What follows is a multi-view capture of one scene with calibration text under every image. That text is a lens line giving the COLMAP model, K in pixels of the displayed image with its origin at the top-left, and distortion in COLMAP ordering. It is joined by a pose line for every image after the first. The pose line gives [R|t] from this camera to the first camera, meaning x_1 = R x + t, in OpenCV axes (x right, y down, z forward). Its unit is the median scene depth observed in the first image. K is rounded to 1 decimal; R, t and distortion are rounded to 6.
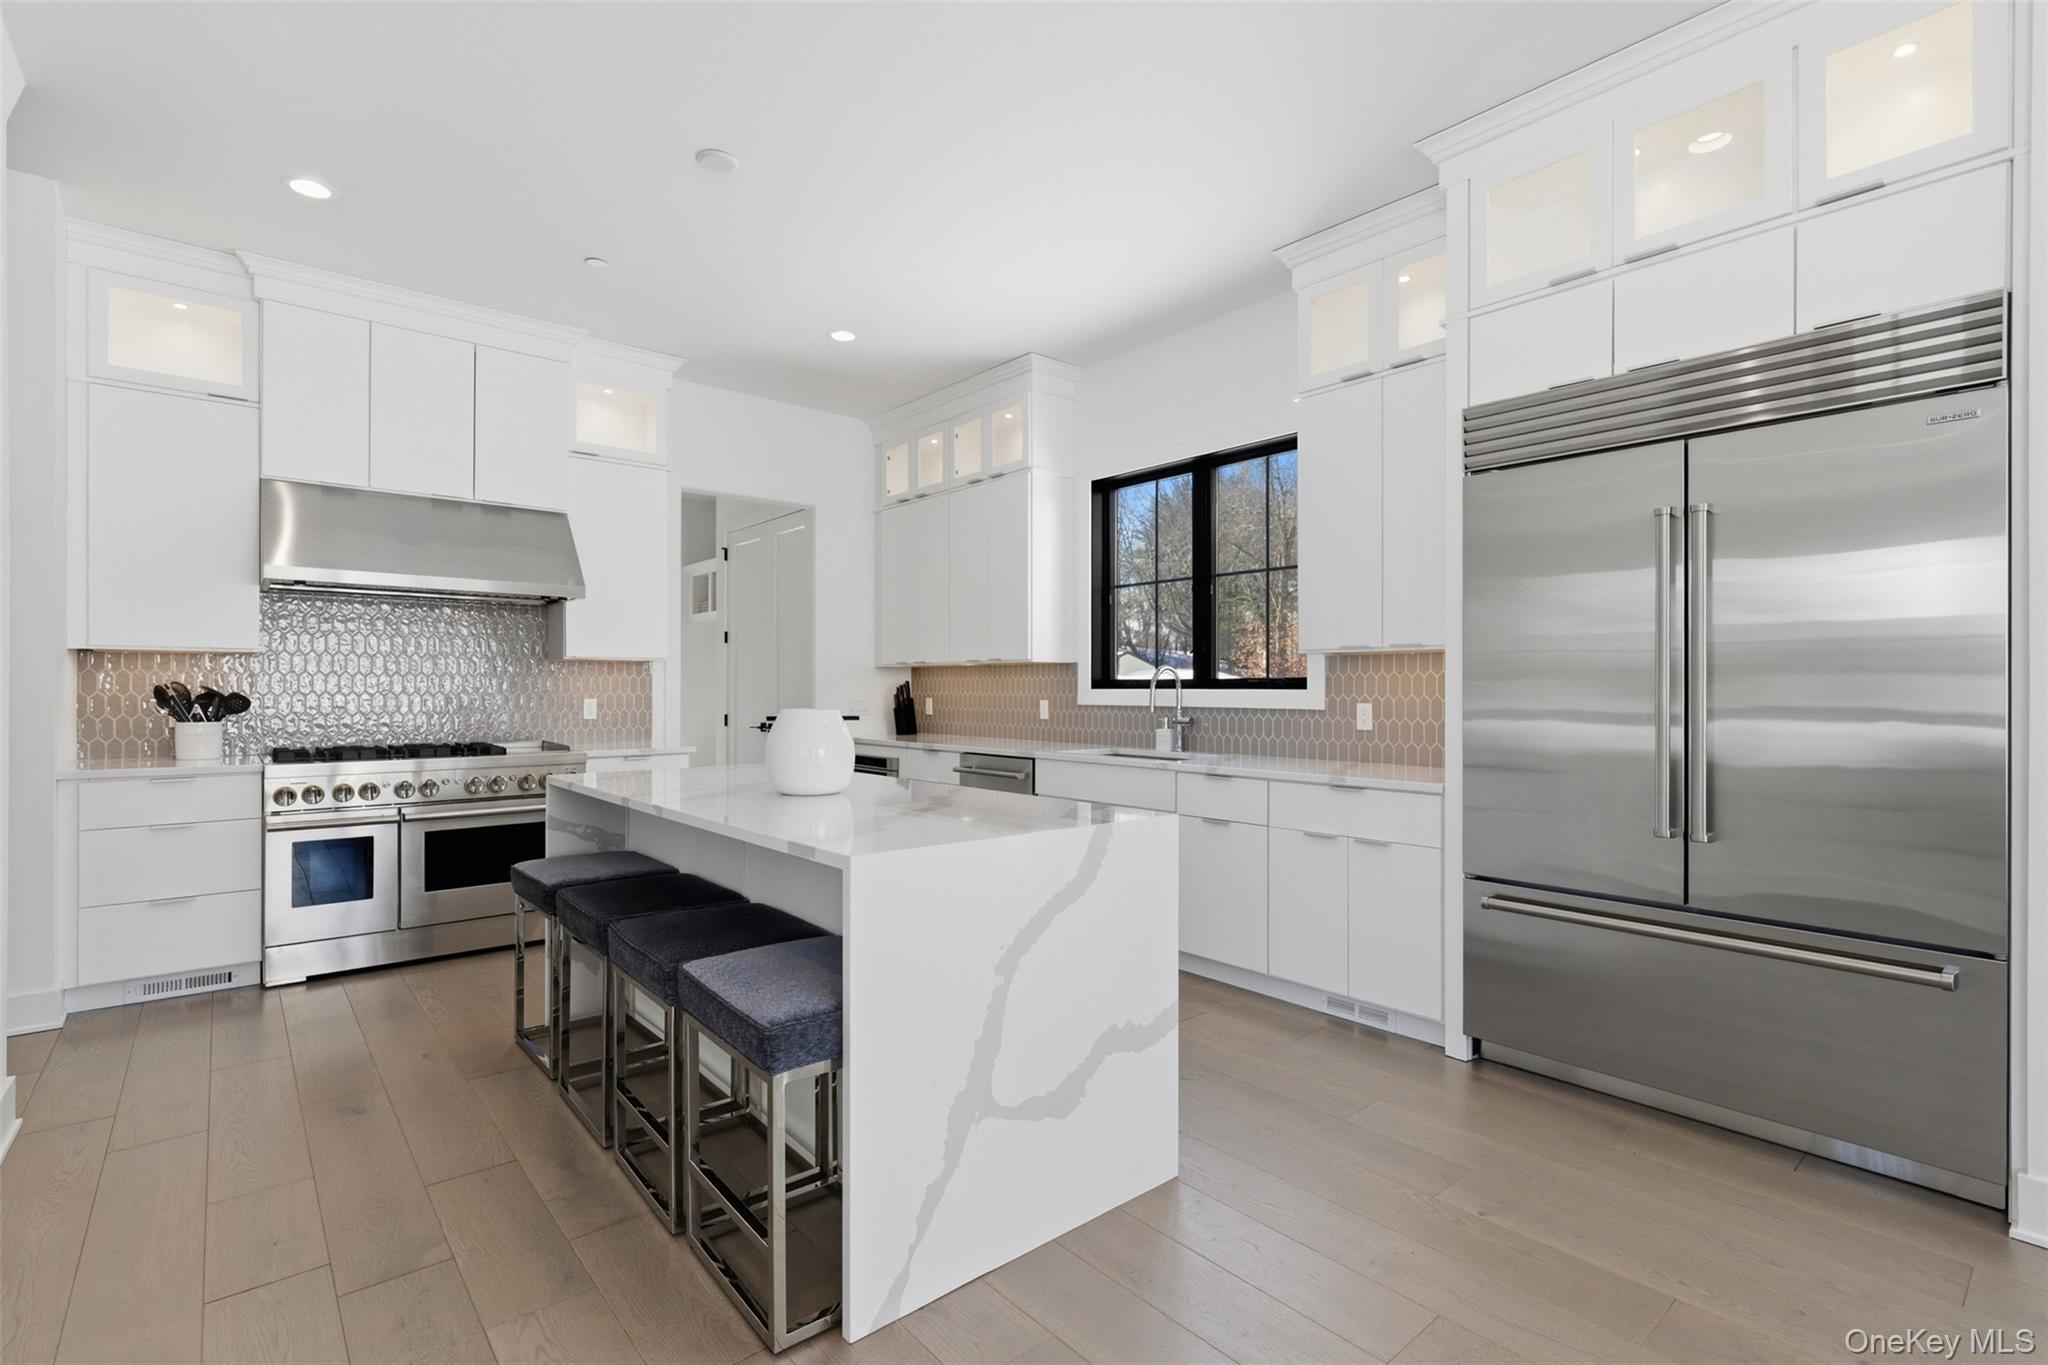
lens RADIAL K [[937.2, 0, 1022.4], [0, 937.2, 690.1], [0, 0, 1]] dist [-0.001265, 0.000185]
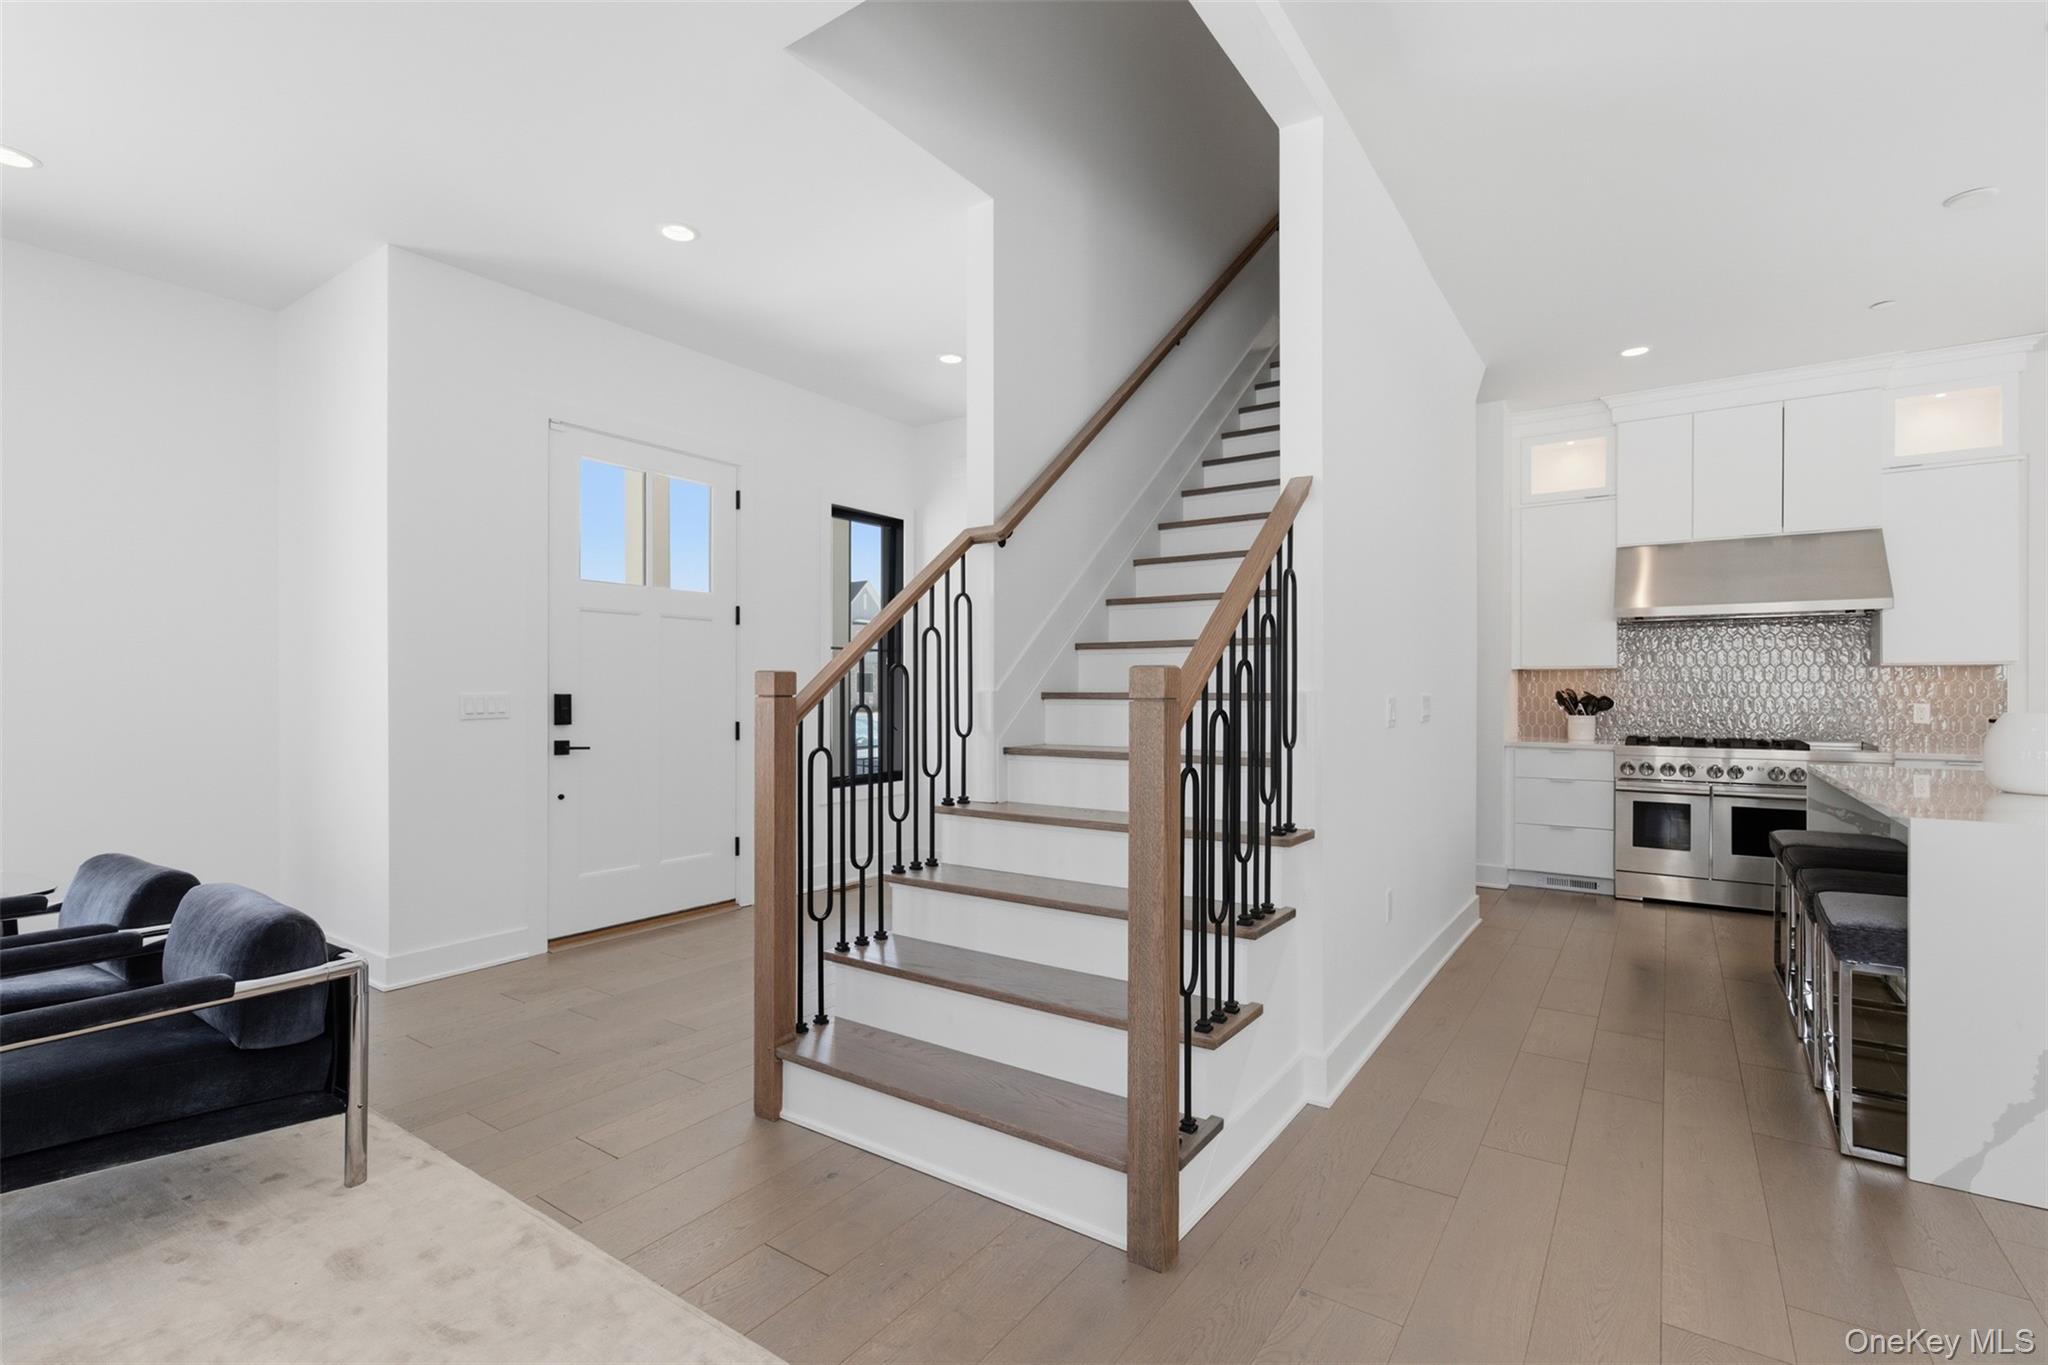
lens RADIAL K [[928.3, 0, 1027.4], [0, 928.3, 688.6], [0, 0, 1]] dist [0.000062, -0.000155]
pose [[0.255465, -0.005765, -0.966801, 0.332154], [-0.003816, 0.999968, -0.006971, 0.004571], [0.966811, 0.005471, 0.255435, -0.240379]]
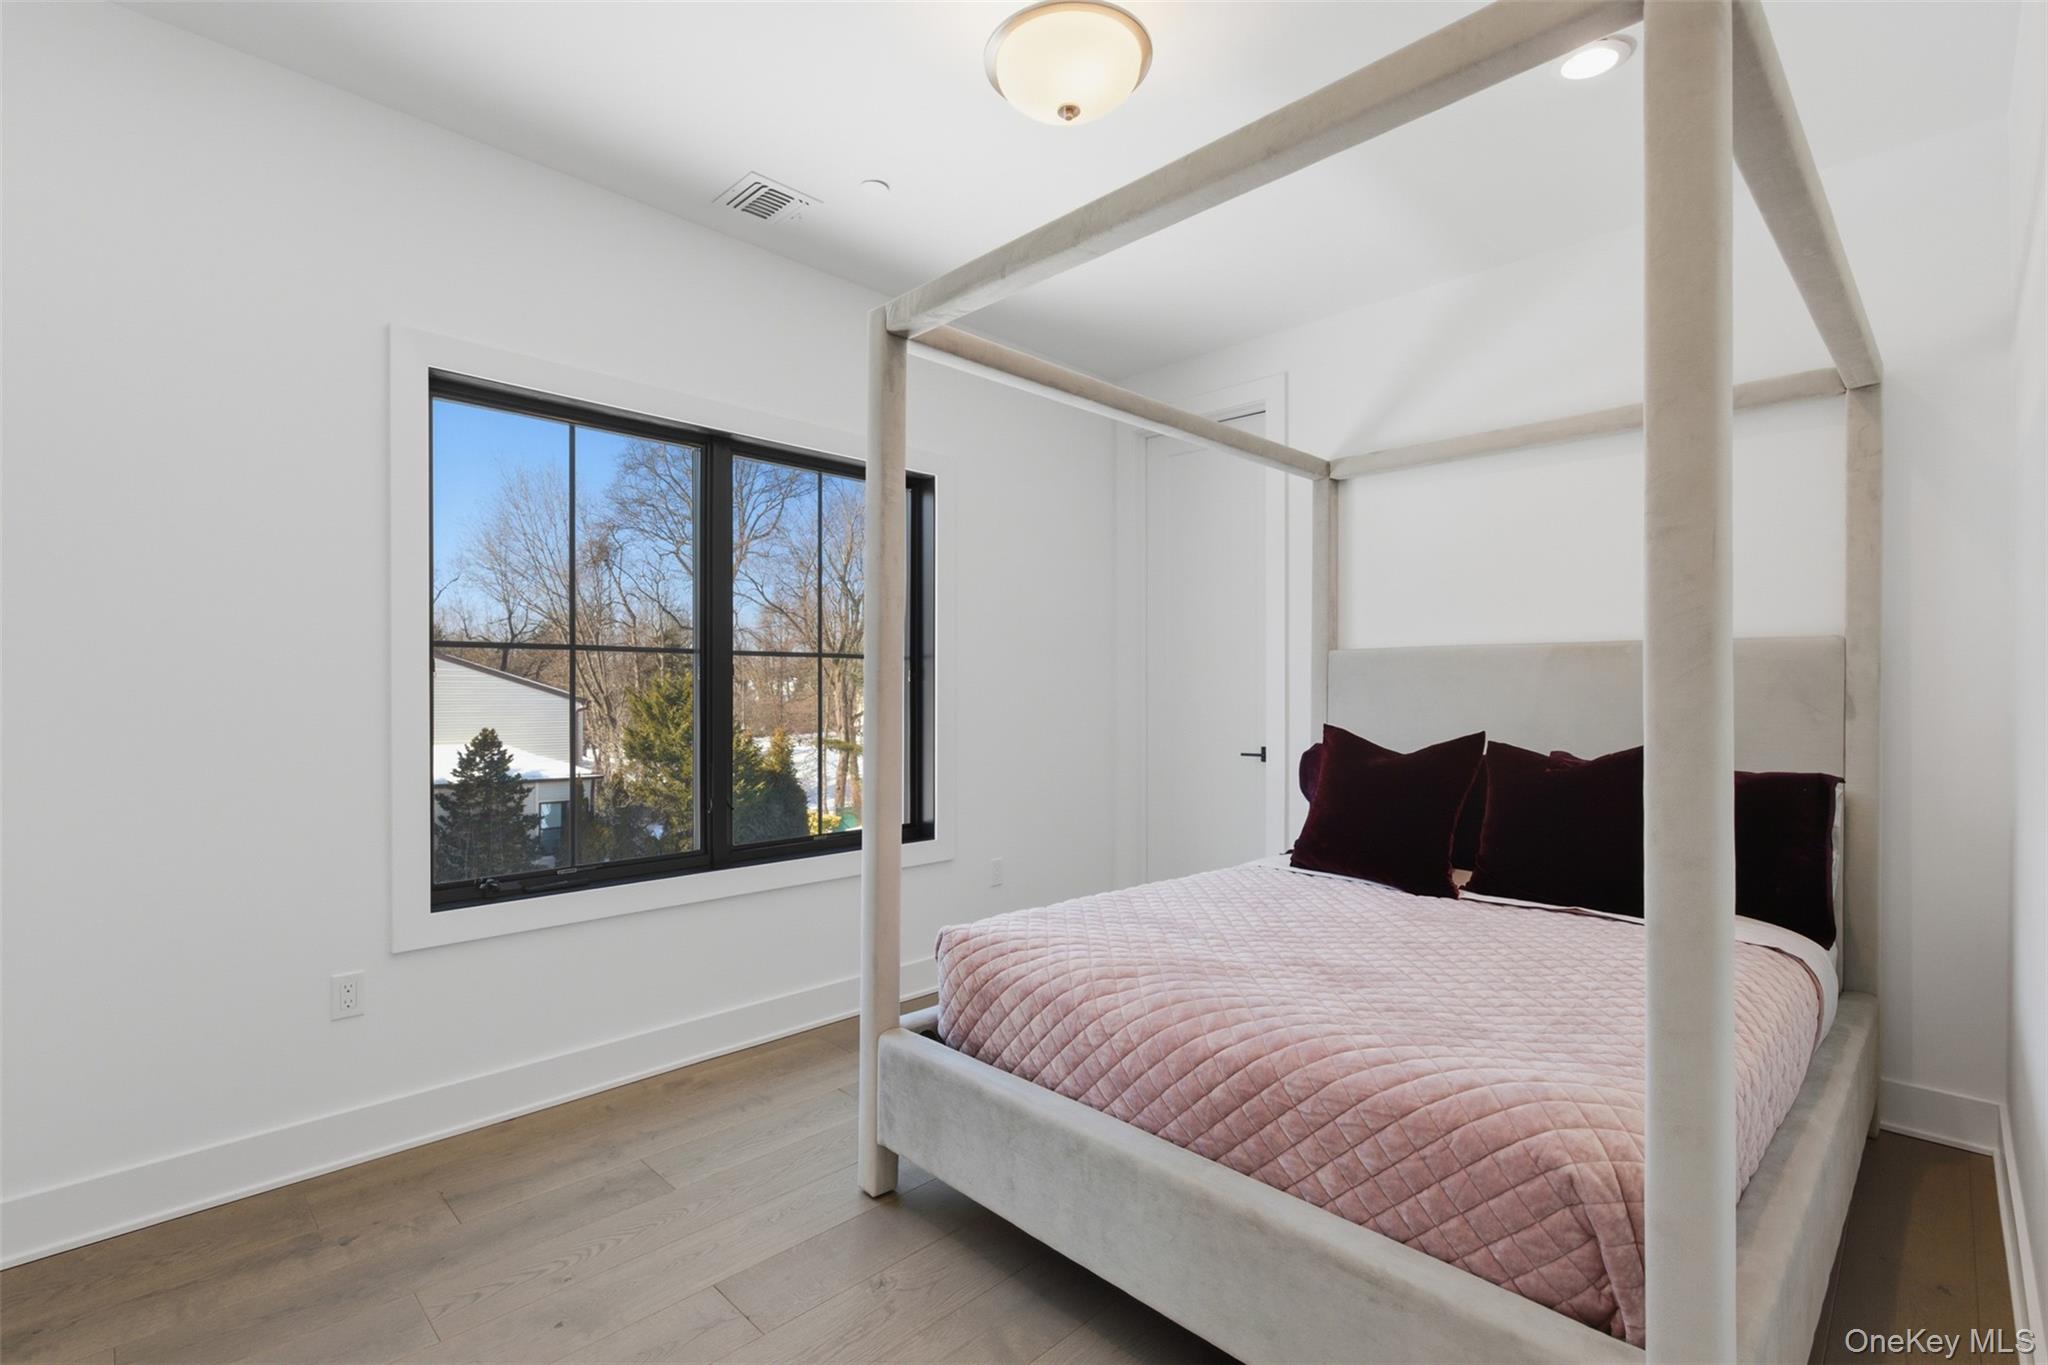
lens RADIAL K [[897.1, 0, 1022.2], [0, 897.1, 695.1], [0, 0, 1]] dist [-0.000359, 0.000055]
pose [[-0.055444, 0.000128, 0.998462, -0.383208], [0.011925, 0.999929, 0.000534, -0.111032], [-0.998391, 0.011936, -0.055442, 1.009307]]
